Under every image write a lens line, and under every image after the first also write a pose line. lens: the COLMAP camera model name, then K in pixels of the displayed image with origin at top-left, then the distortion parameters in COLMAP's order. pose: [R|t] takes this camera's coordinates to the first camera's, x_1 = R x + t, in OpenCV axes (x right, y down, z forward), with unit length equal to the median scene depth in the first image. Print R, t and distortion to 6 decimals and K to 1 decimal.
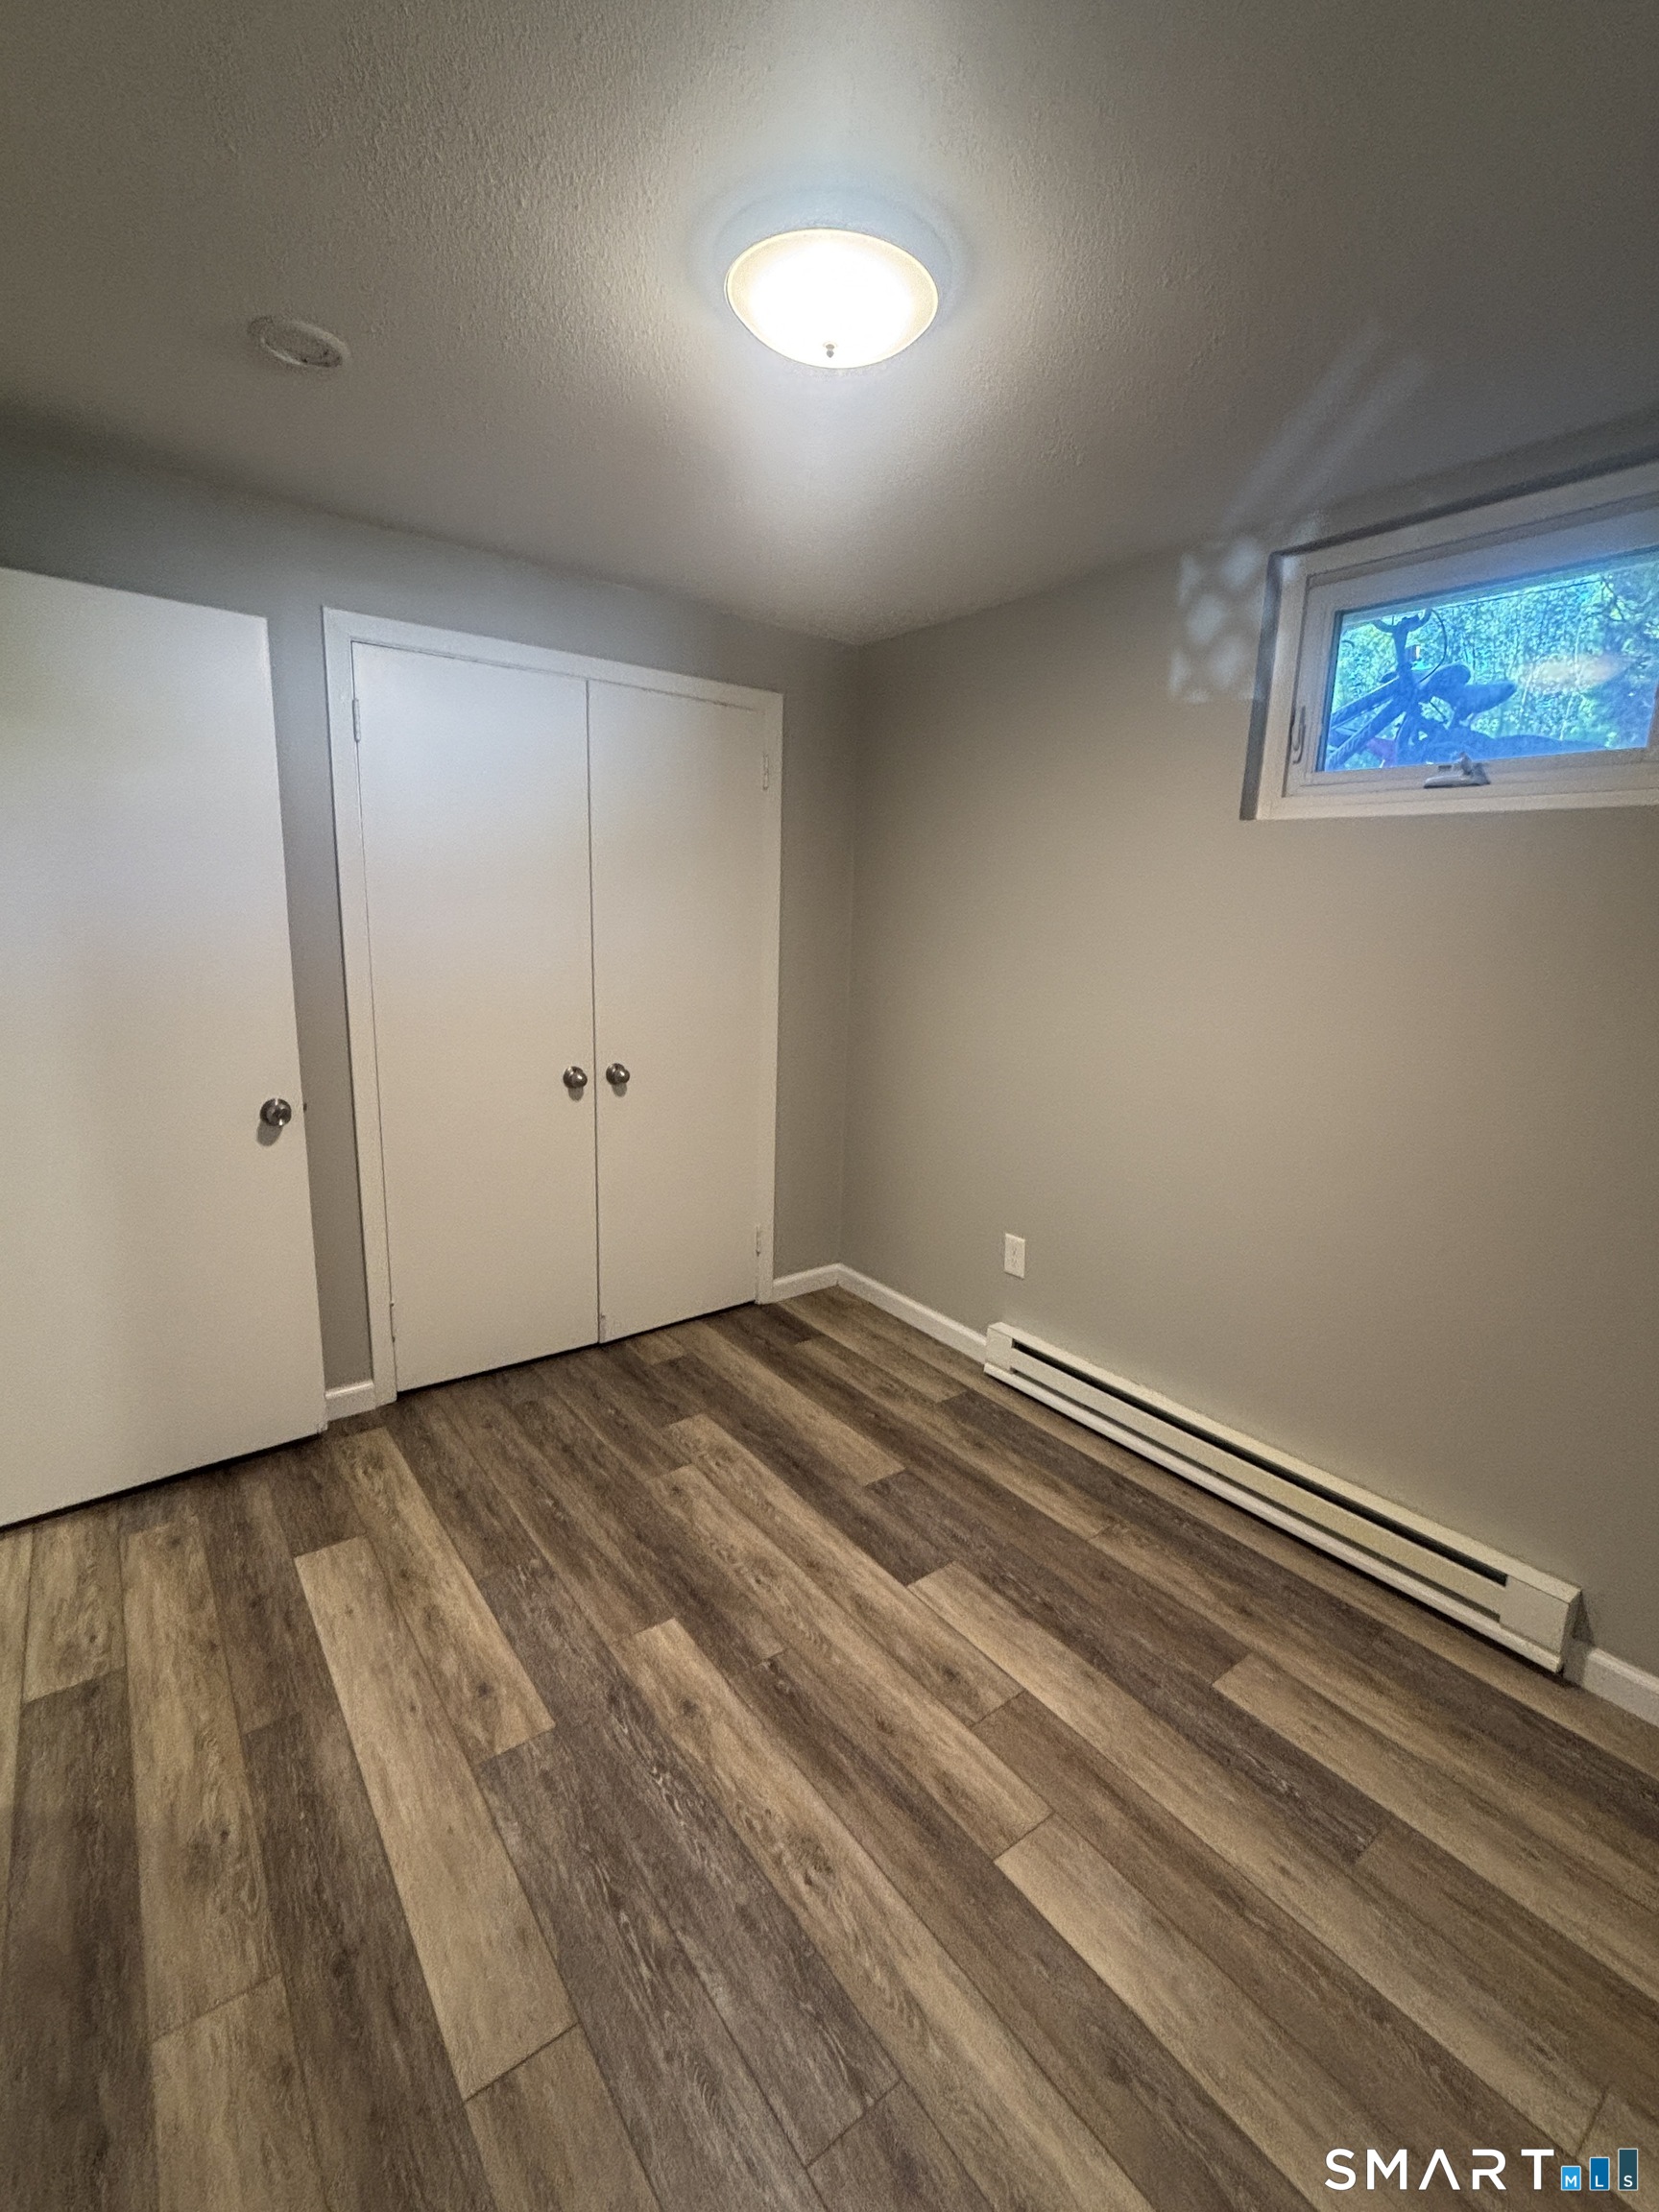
lens RADIAL K [[1023.2, 0, 833.4], [0, 1023.2, 1102.2], [0, 0, 1]] dist [-0.020798, 0.019307]
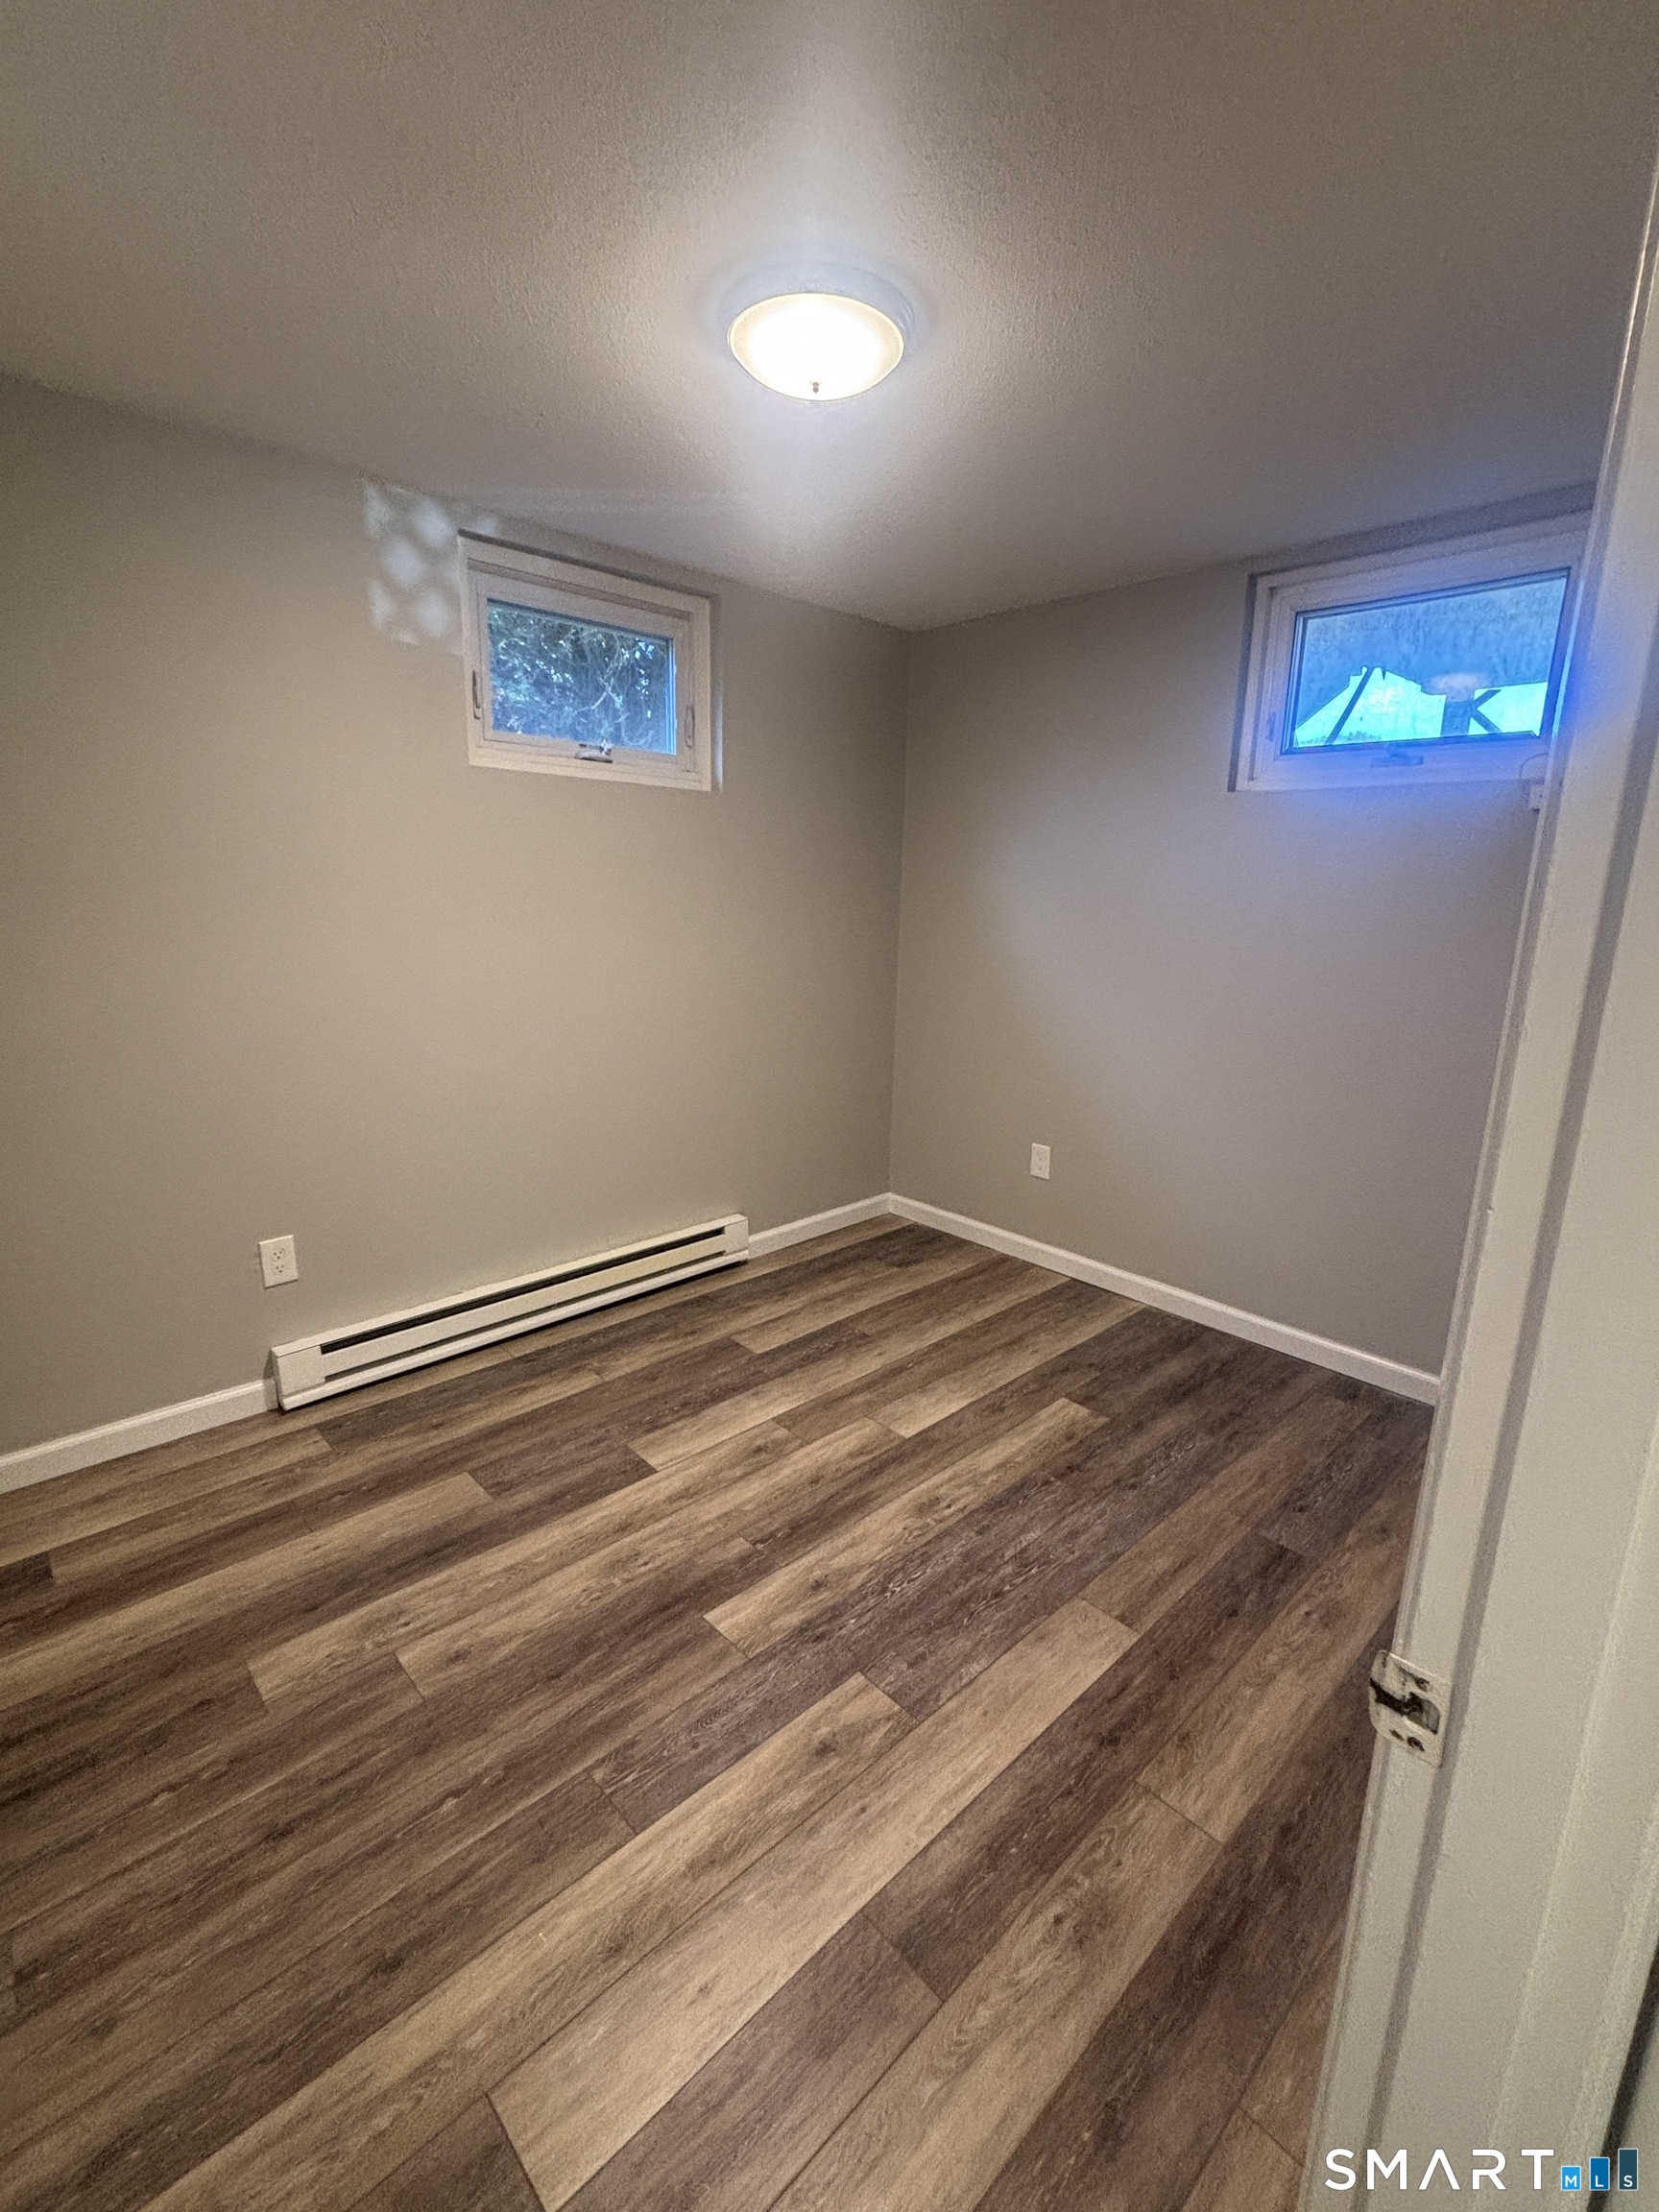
lens RADIAL K [[976.7, 0, 829.5], [0, 976.7, 1106.0], [0, 0, 1]] dist [-0.012777, 0.005027]
pose [[-0.119619, -0.263099, 0.957324, -0.997226], [0.176393, 0.943275, 0.281278, -0.198750], [-0.977024, 0.202511, -0.066425, 0.916805]]
